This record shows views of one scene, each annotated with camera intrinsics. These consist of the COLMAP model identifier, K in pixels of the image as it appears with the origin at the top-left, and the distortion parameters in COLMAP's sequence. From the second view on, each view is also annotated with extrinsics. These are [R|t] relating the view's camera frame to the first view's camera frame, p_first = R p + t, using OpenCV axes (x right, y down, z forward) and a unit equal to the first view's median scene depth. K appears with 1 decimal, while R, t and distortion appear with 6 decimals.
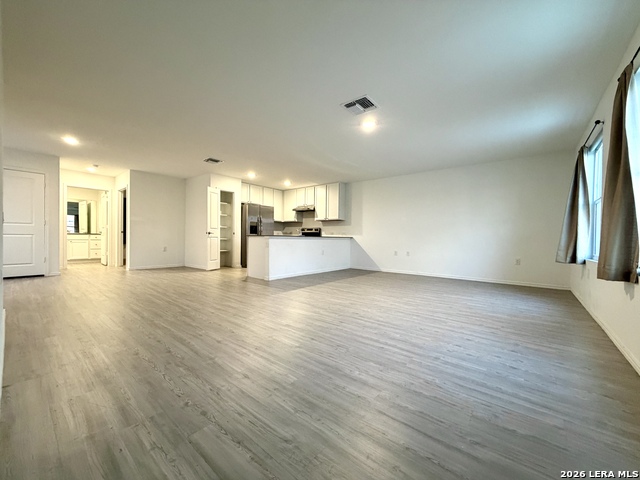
lens RADIAL K [[255.0, 0, 320.0], [0, 255.0, 240.0], [0, 0, 1]] dist [-0.001731, -0.000141]
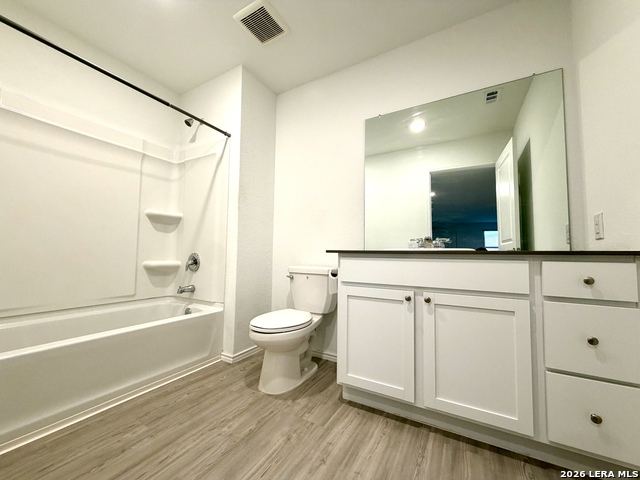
lens RADIAL K [[272.1, 0, 320.0], [0, 272.1, 240.0], [0, 0, 1]] dist [0.000367, 0.000120]
pose [[0.192691, -0.066455, -0.979007, -0.464606], [-0.029290, 0.996870, -0.073432, -0.009124], [0.980822, 0.042824, 0.190141, 0.509599]]
